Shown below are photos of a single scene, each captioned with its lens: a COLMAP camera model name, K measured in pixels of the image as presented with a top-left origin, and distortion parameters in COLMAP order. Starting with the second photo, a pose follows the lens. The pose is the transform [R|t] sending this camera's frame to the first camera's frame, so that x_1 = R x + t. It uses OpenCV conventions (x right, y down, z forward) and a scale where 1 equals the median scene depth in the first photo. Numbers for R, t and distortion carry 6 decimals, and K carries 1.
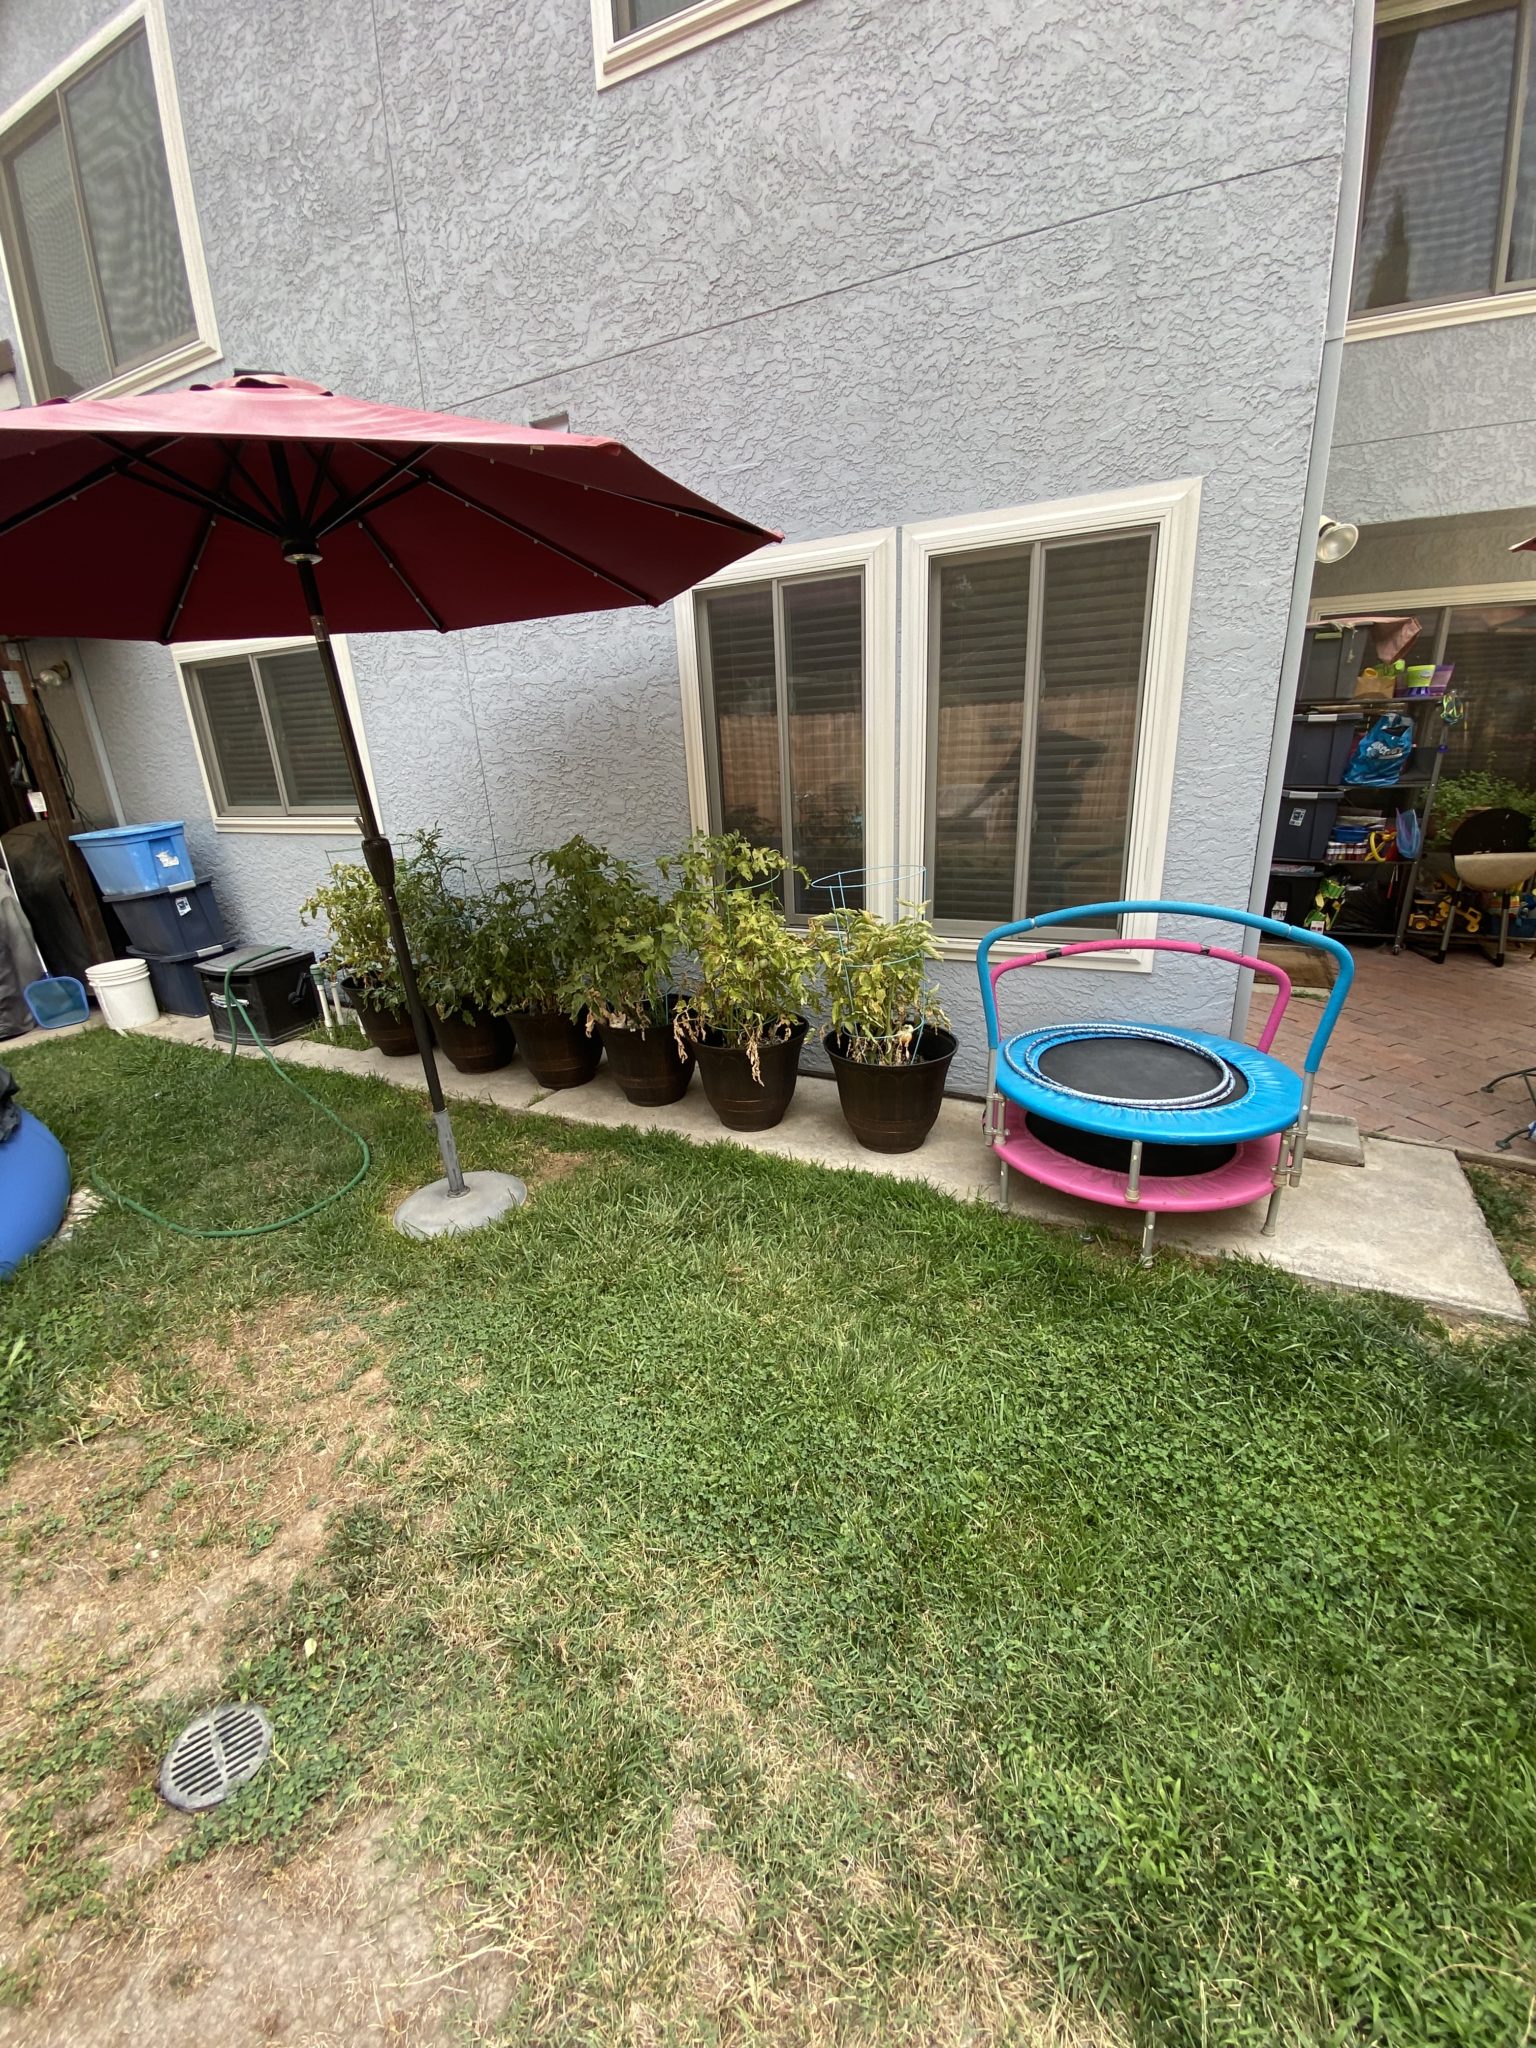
lens RADIAL K [[827.3, 0, 768.0], [0, 827.3, 1024.0], [0, 0, 1]] dist [0.015527, -0.018764]
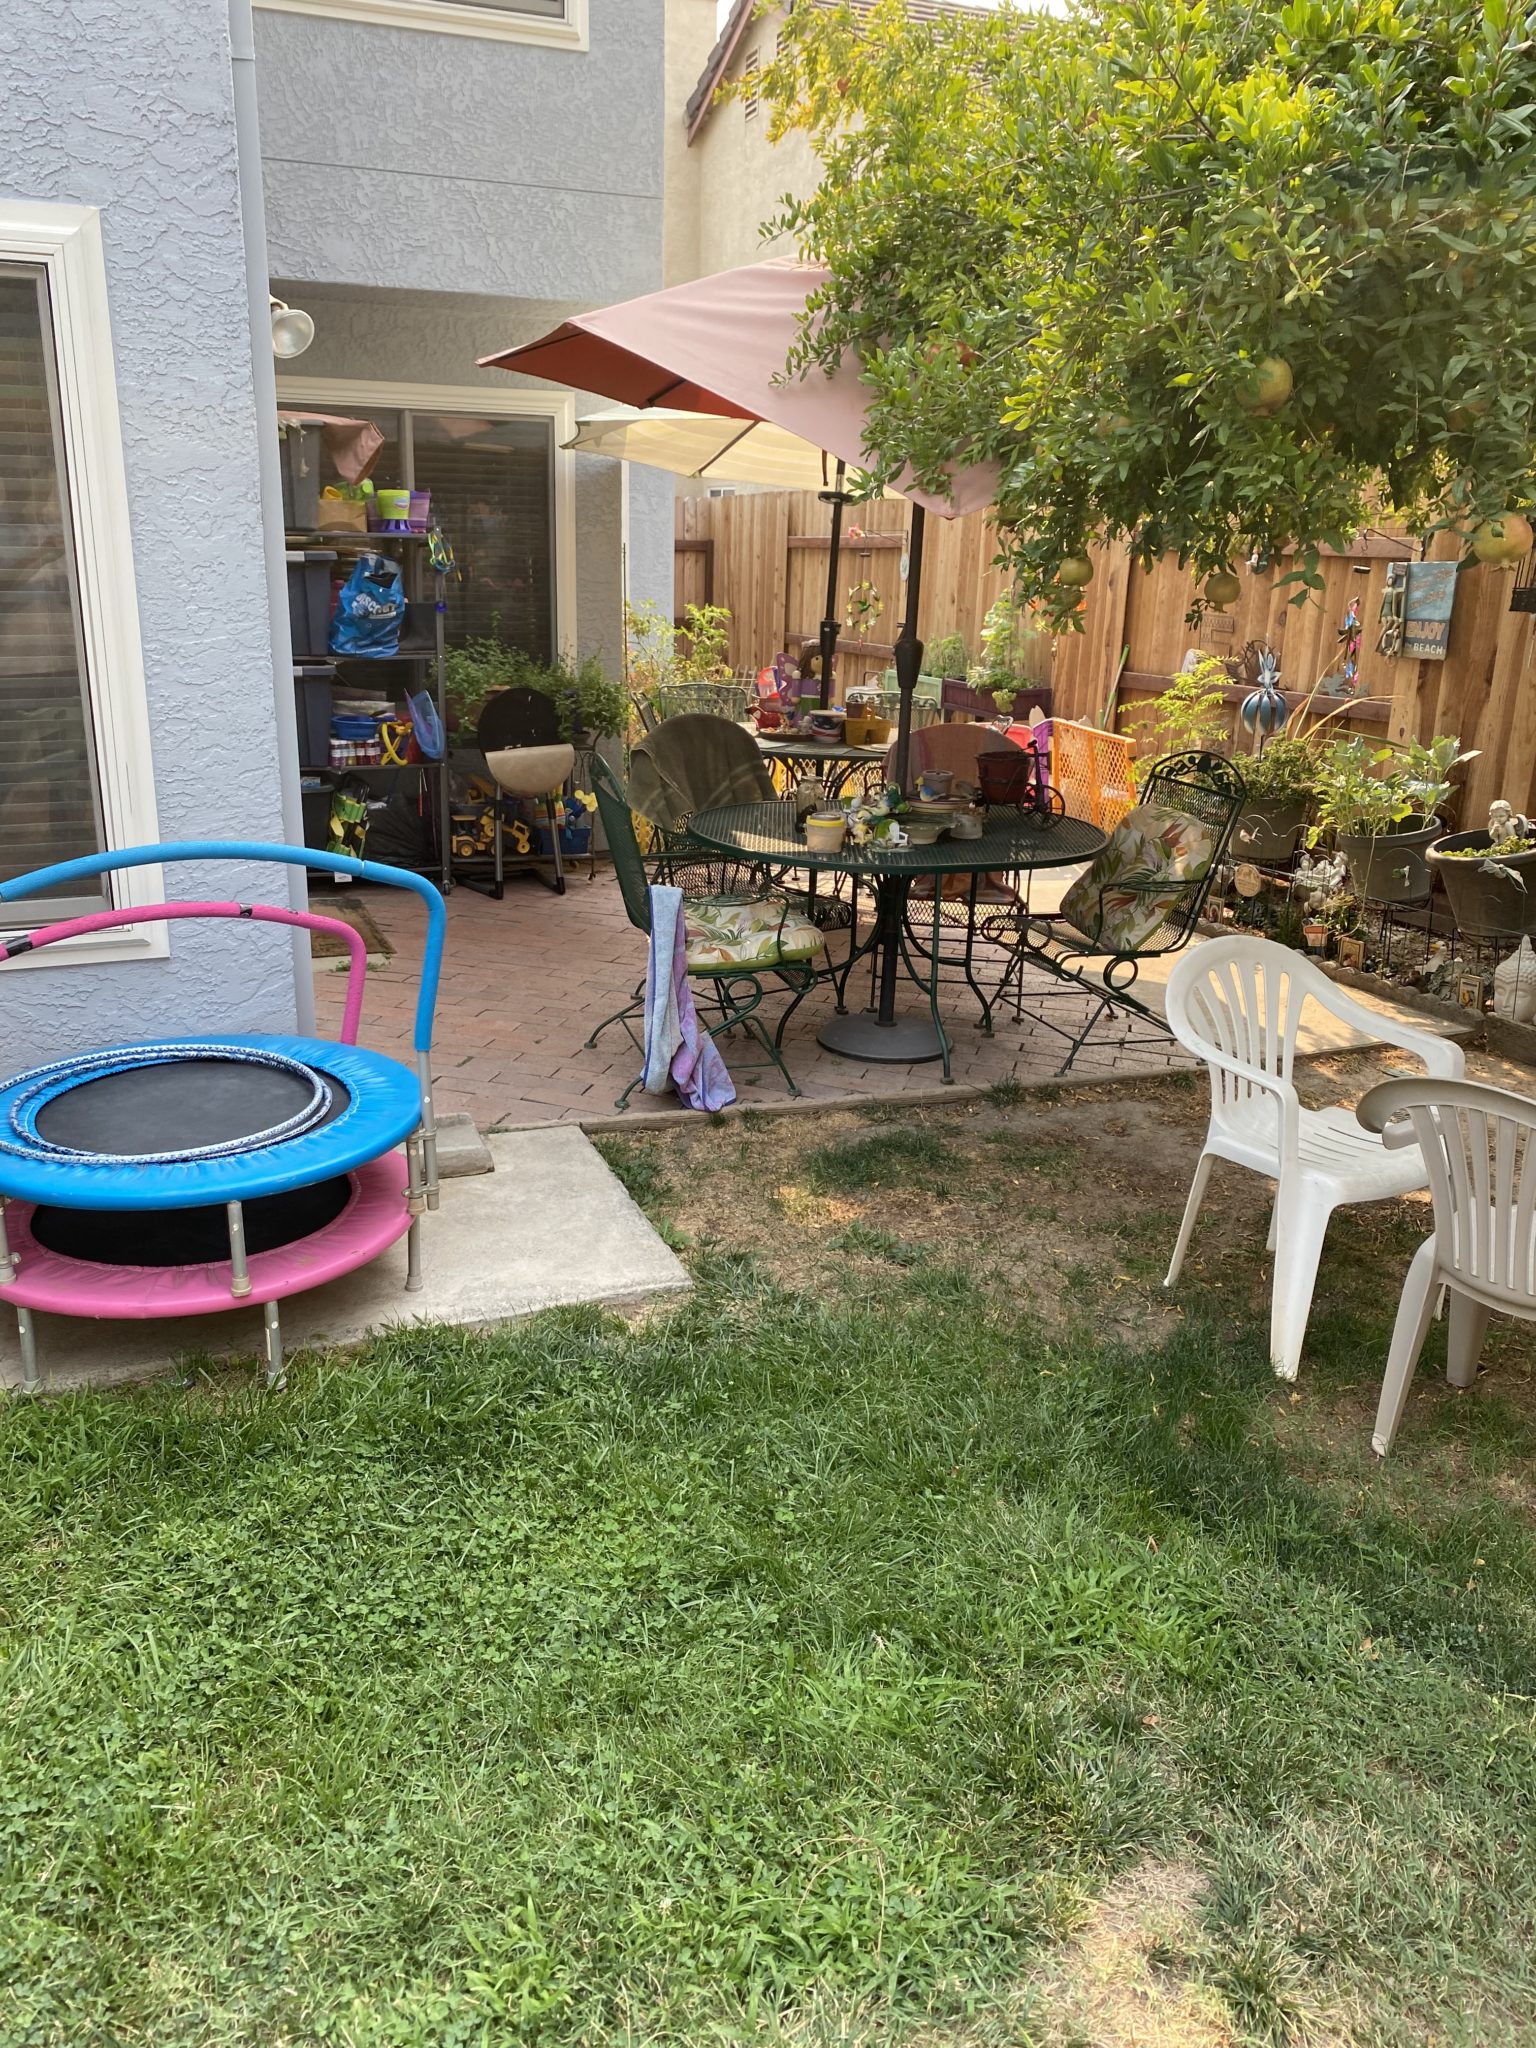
lens RADIAL K [[1557.0, 0, 775.9], [0, 1557.0, 1023.0], [0, 0, 1]] dist [0.003633, -0.001884]
pose [[0.635985, -0.170187, 0.752701, -0.178159], [0.199013, 0.978557, 0.053100, 0.020077], [-0.745598, 0.116027, 0.656217, -0.145614]]
